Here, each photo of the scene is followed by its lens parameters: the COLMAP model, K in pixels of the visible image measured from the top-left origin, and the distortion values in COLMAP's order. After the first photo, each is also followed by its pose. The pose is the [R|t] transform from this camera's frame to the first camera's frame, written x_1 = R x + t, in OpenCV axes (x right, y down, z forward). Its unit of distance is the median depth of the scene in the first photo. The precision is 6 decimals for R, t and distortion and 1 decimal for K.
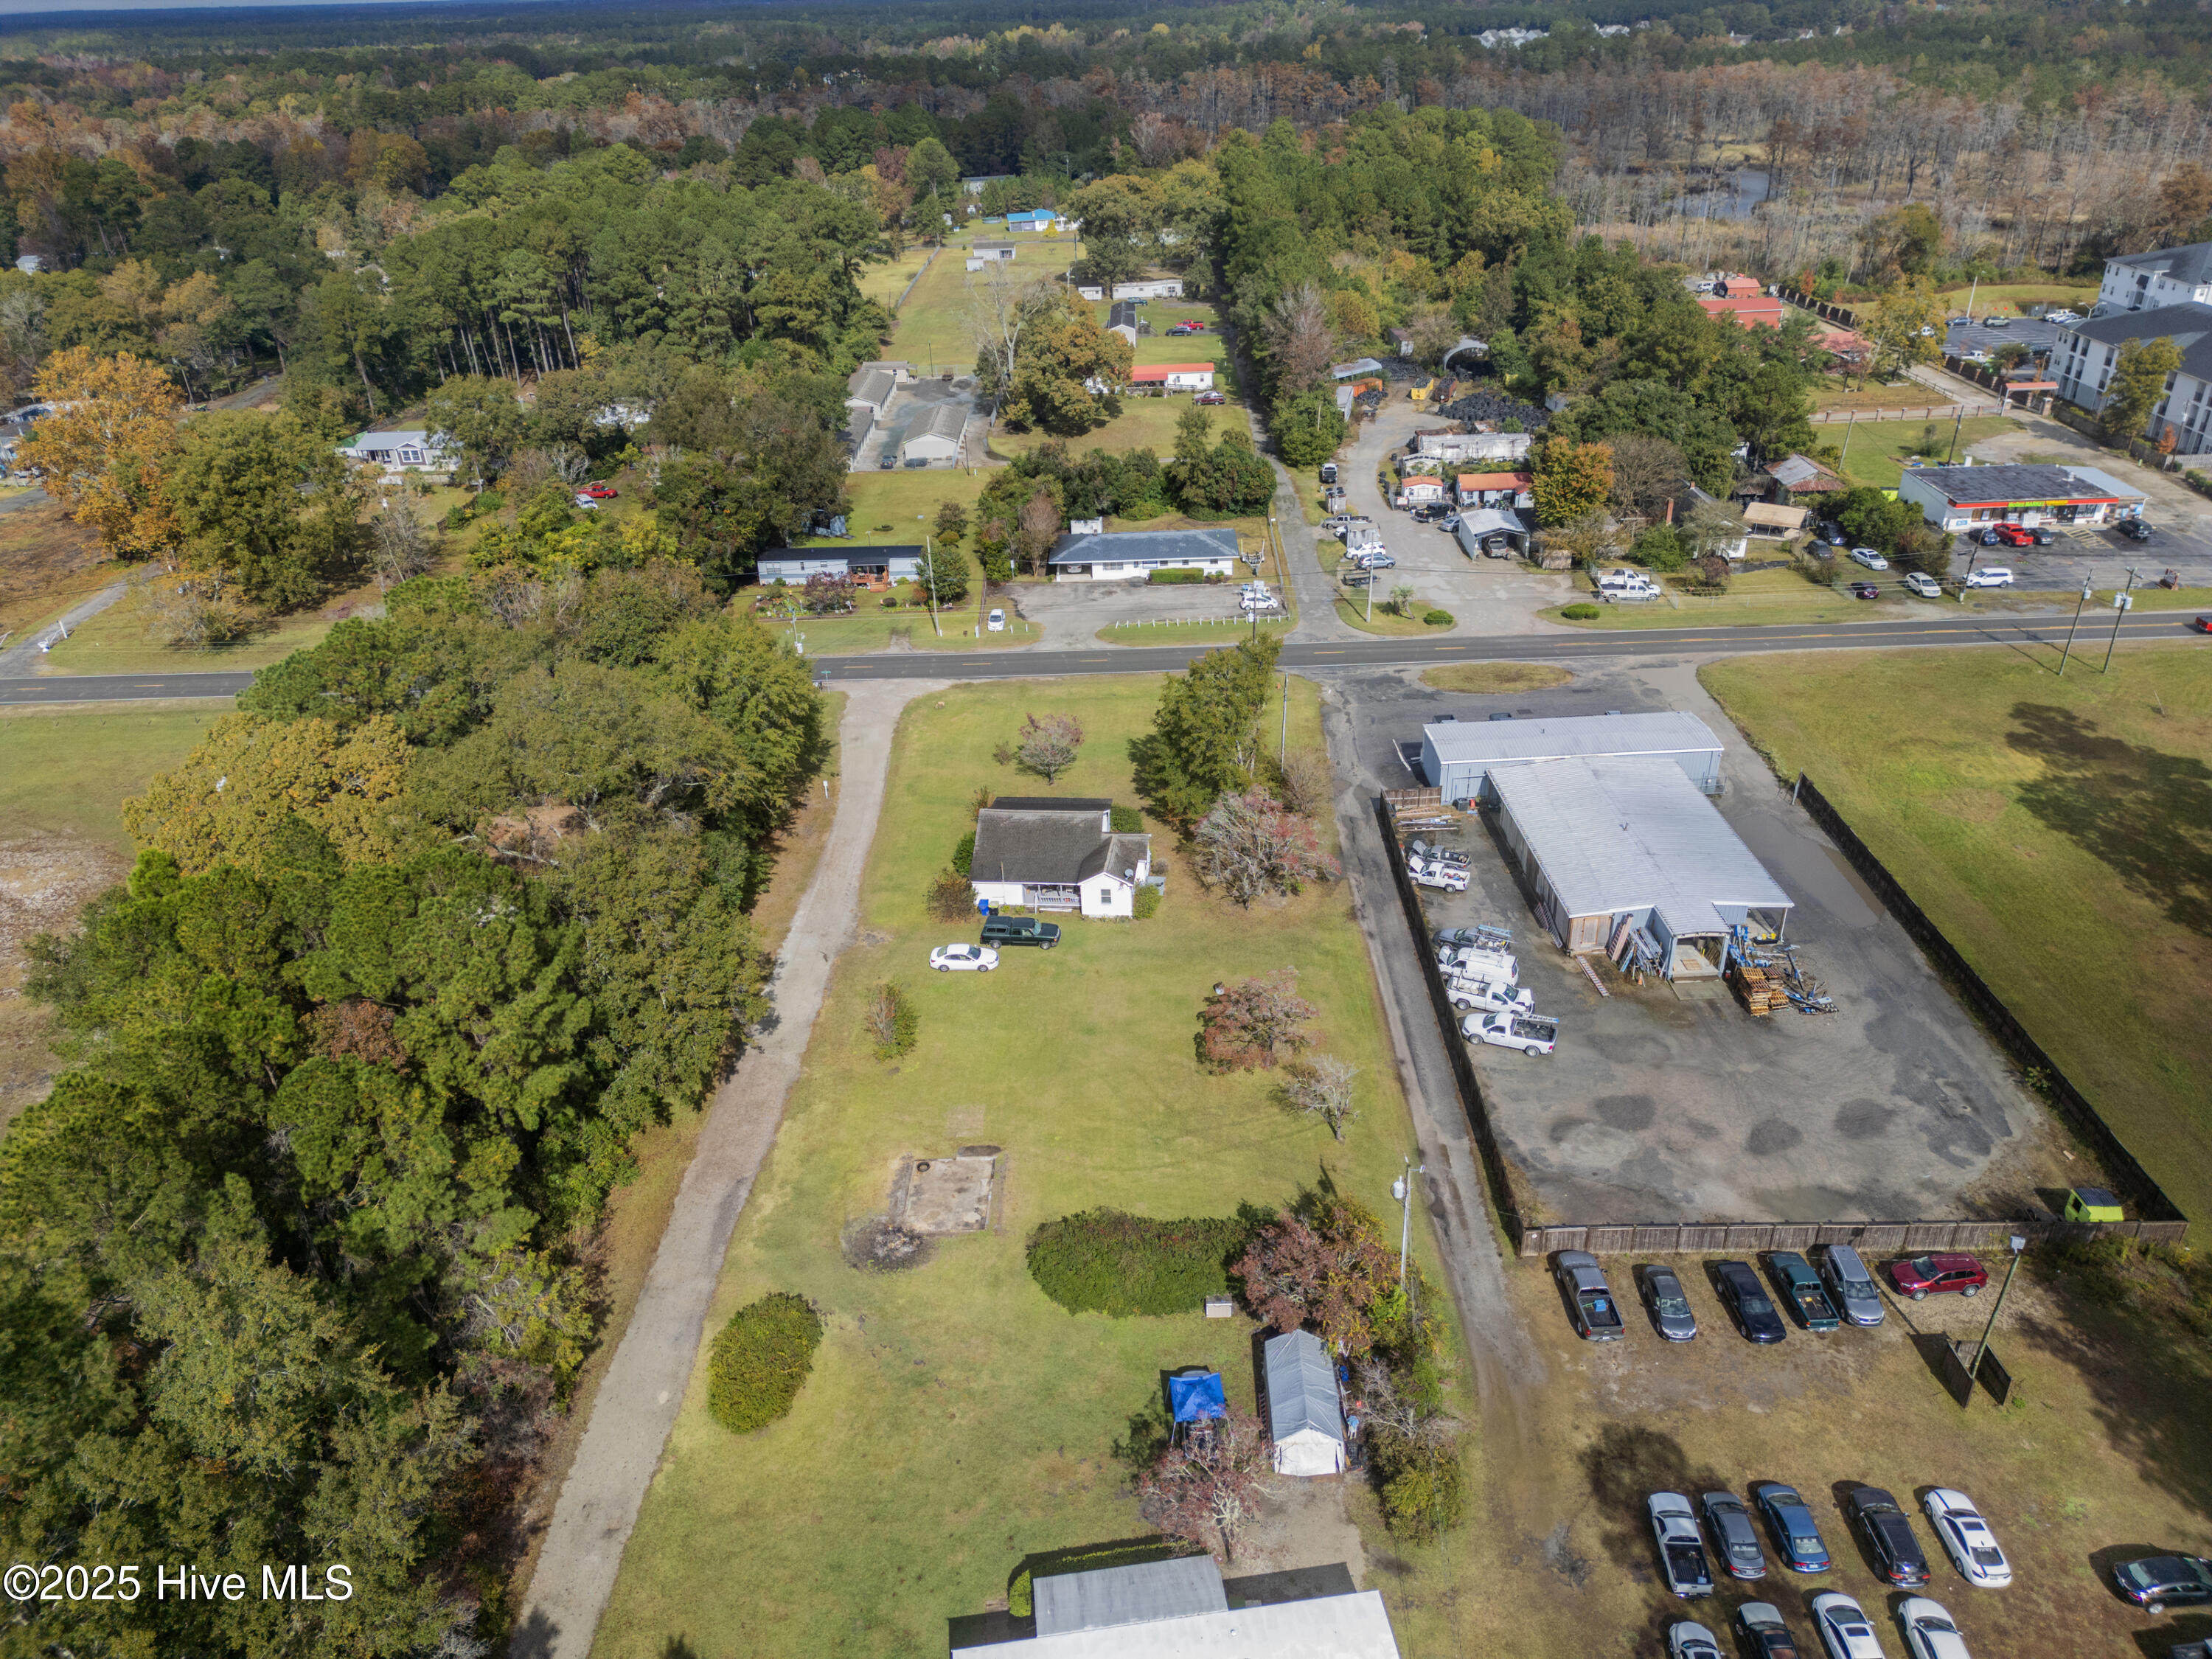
lens RADIAL K [[1542.9, 0, 1107.3], [0, 1542.9, 827.7], [0, 0, 1]] dist [0.076039, -0.070891]
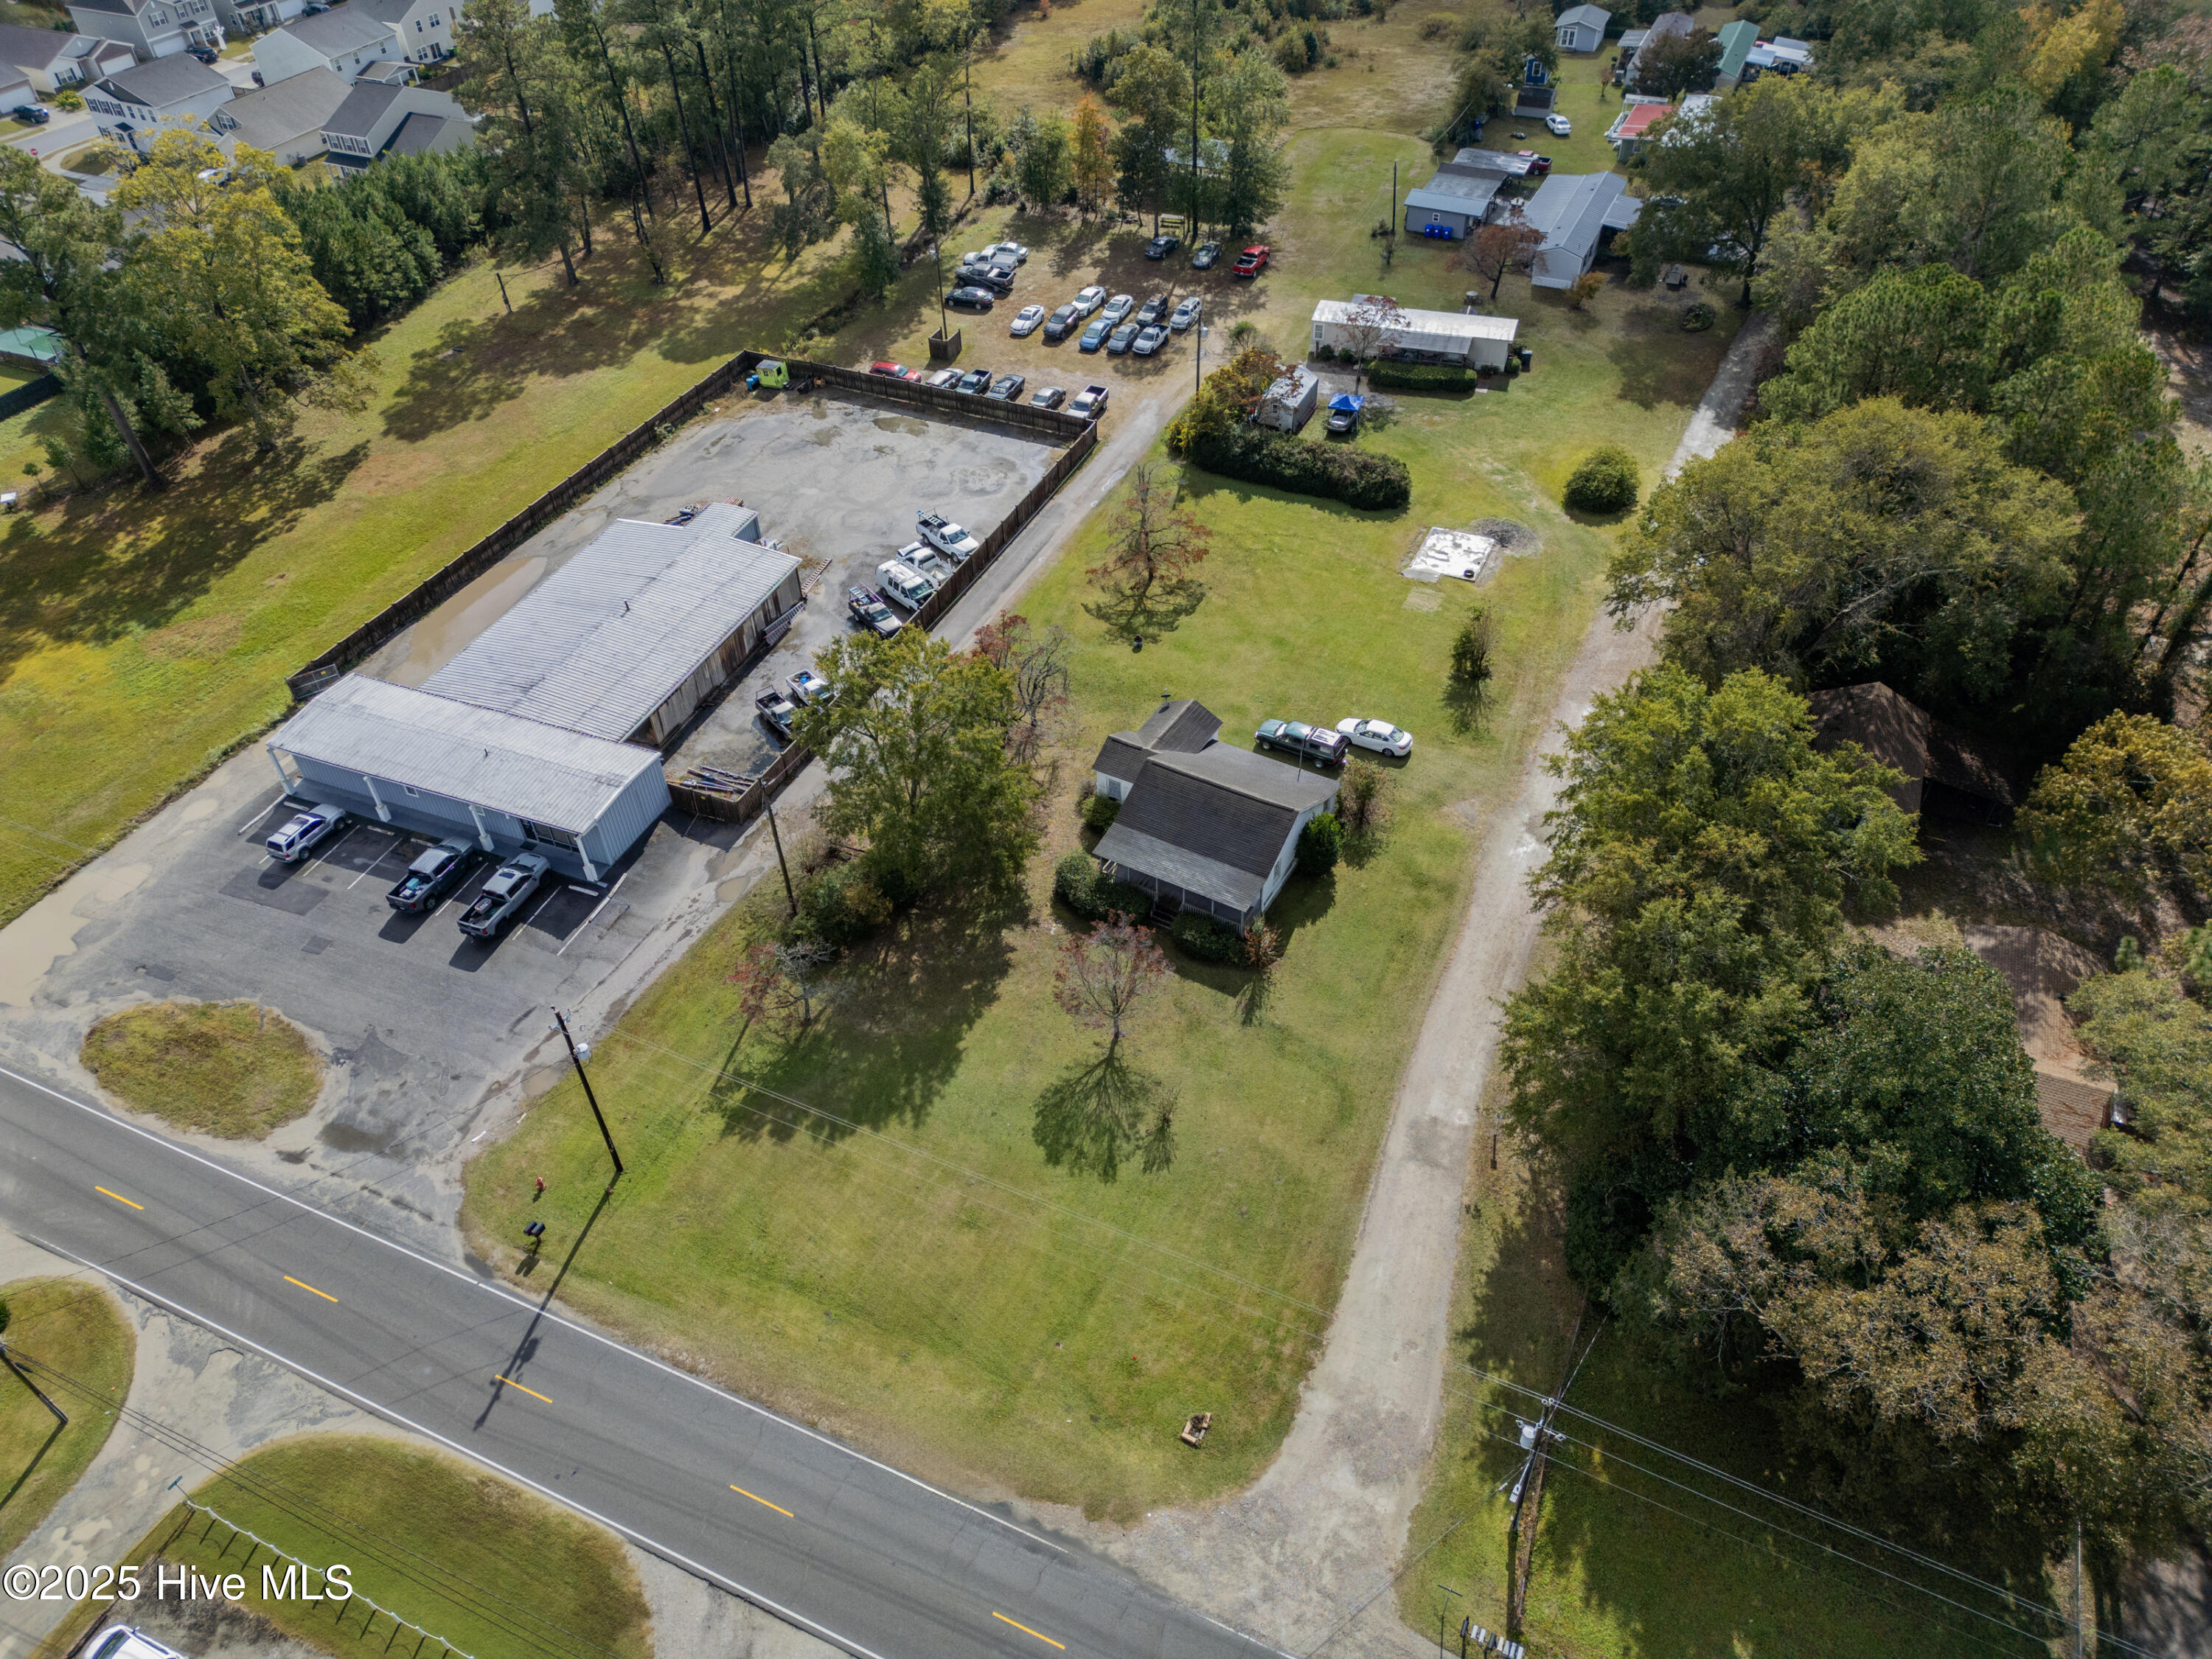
lens RADIAL K [[1542.9, 0, 1107.3], [0, 1542.9, 827.7], [0, 0, 1]] dist [0.076039, -0.070891]
pose [[-0.911084, -0.228794, 0.342900, -0.167452], [0.249822, 0.355213, 0.900785, -0.454911], [-0.327896, 0.906354, -0.266471, 0.829151]]
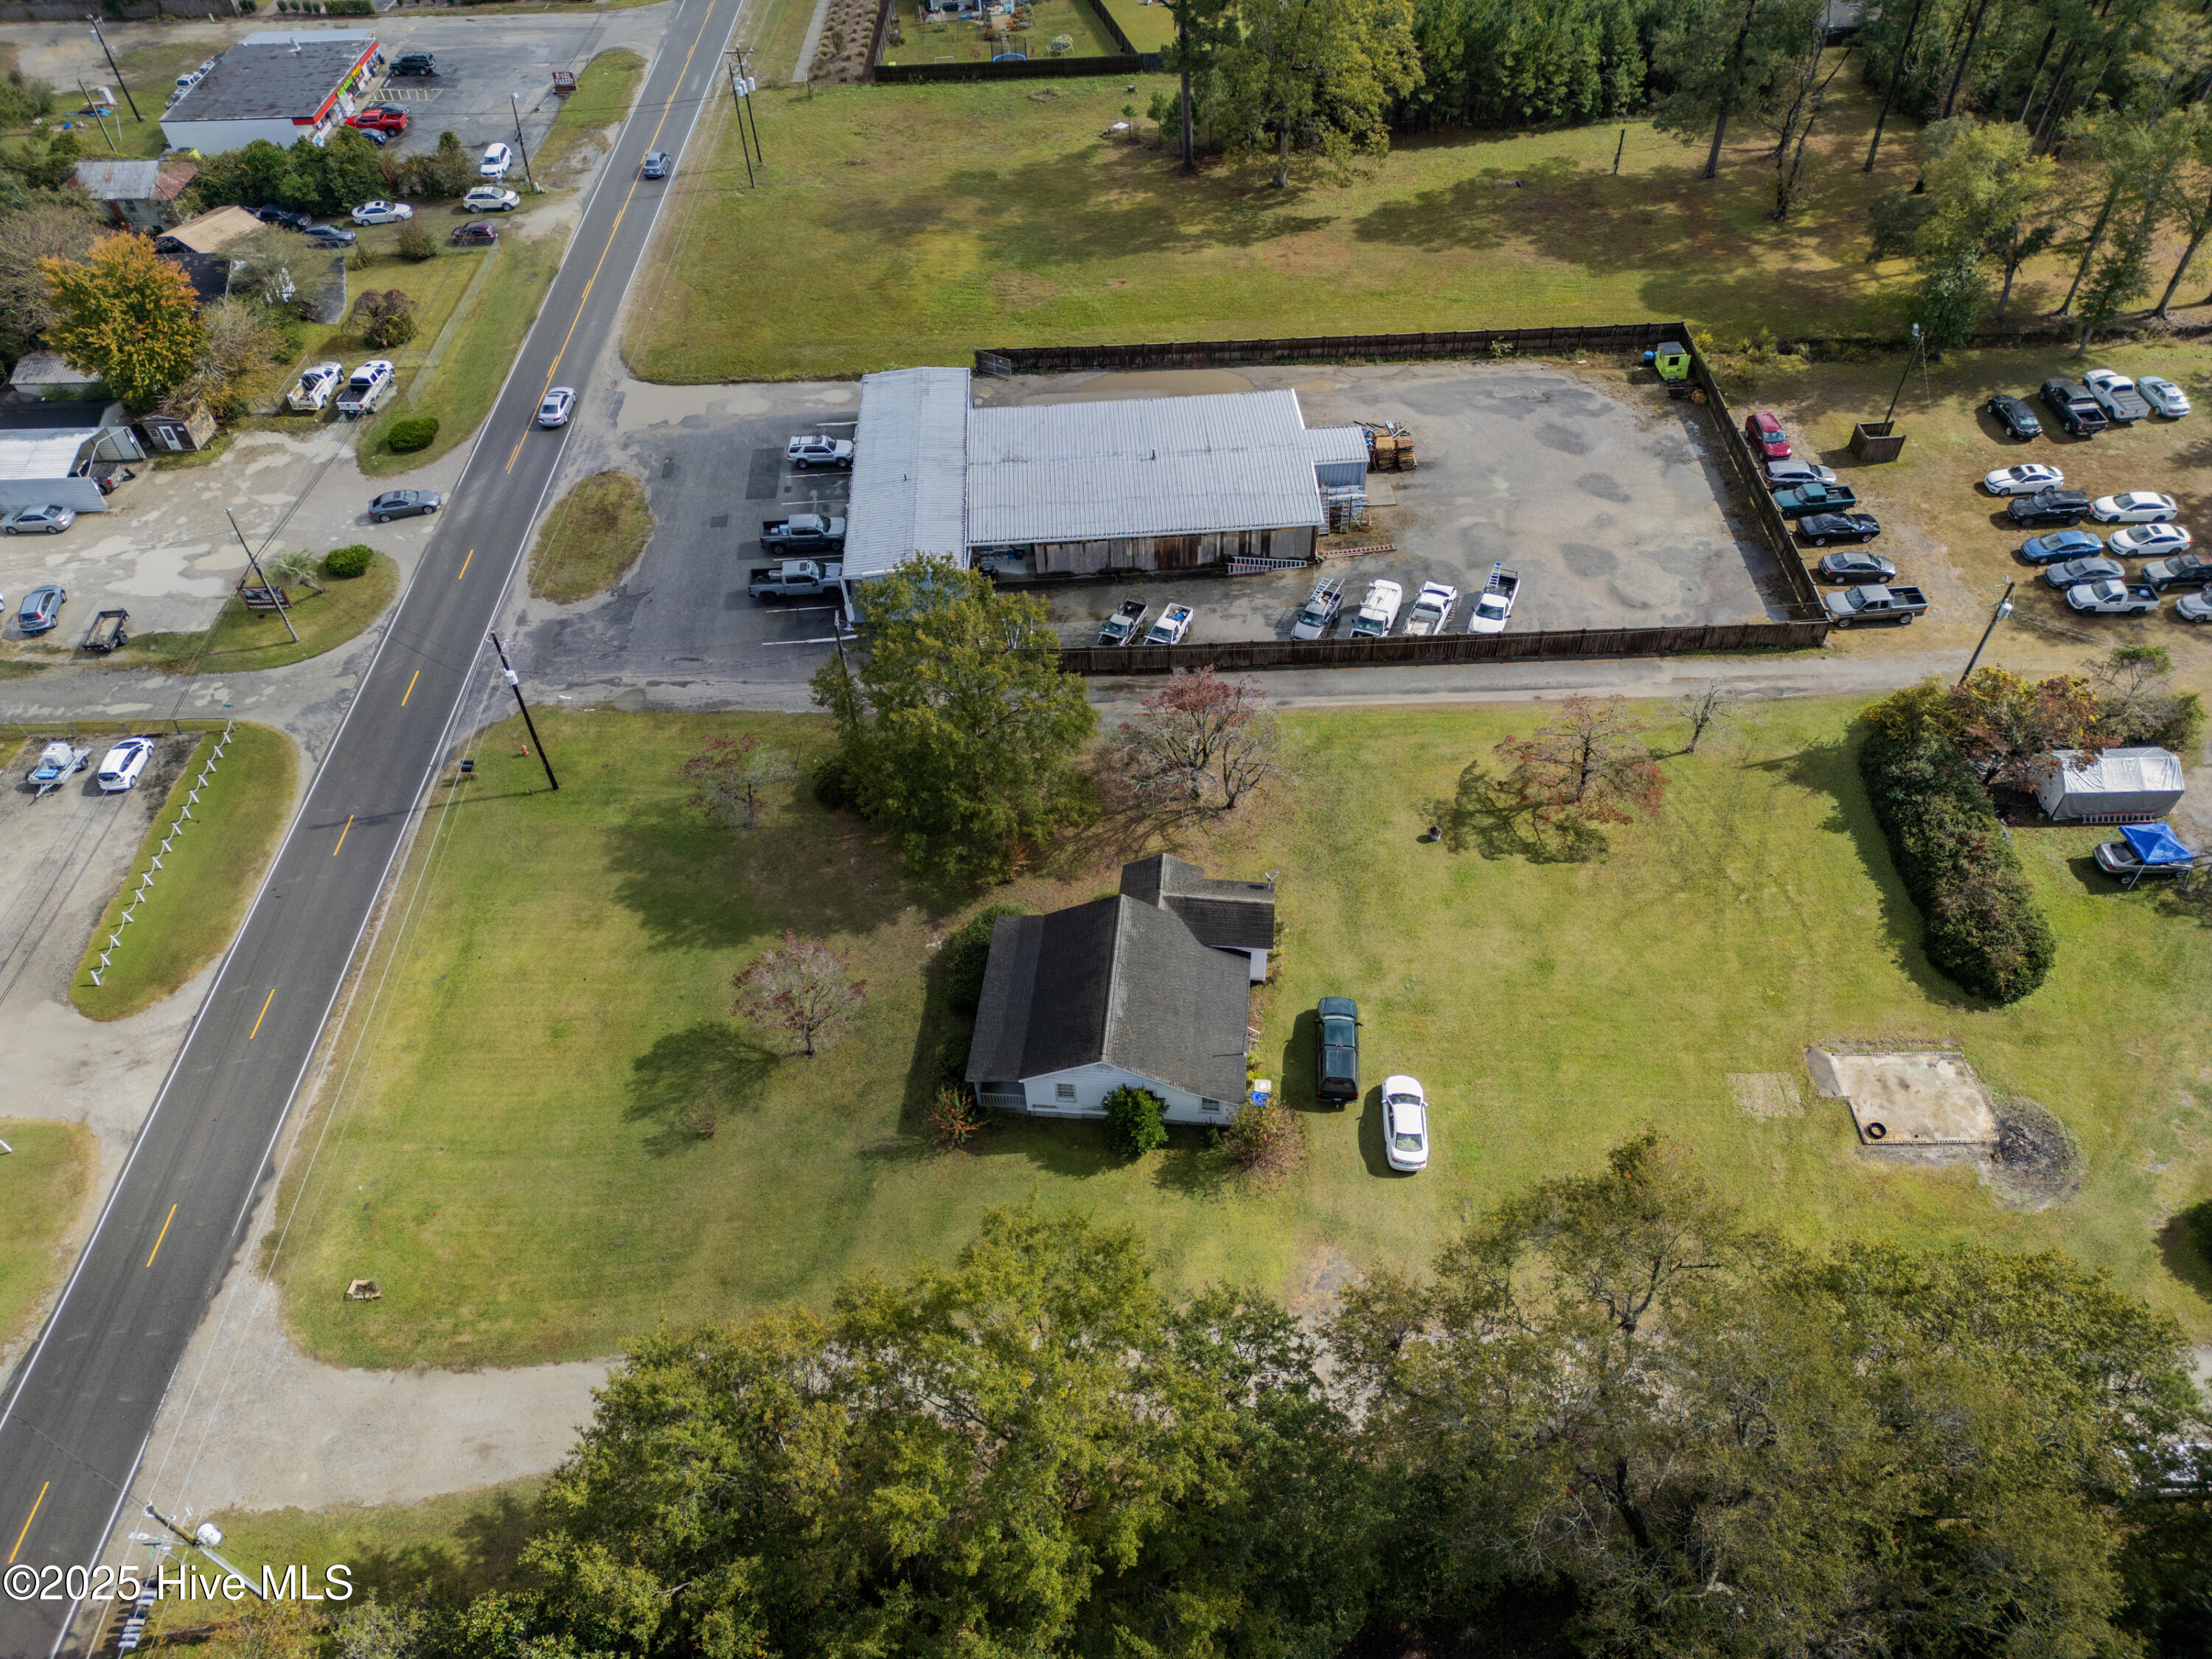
lens RADIAL K [[1542.9, 0, 1107.3], [0, 1542.9, 827.7], [0, 0, 1]] dist [0.076039, -0.070891]
pose [[-0.012999, -0.708100, 0.705993, -0.286850], [0.512225, 0.601660, 0.612887, -0.279251], [-0.858753, 0.369594, 0.354885, 0.517375]]
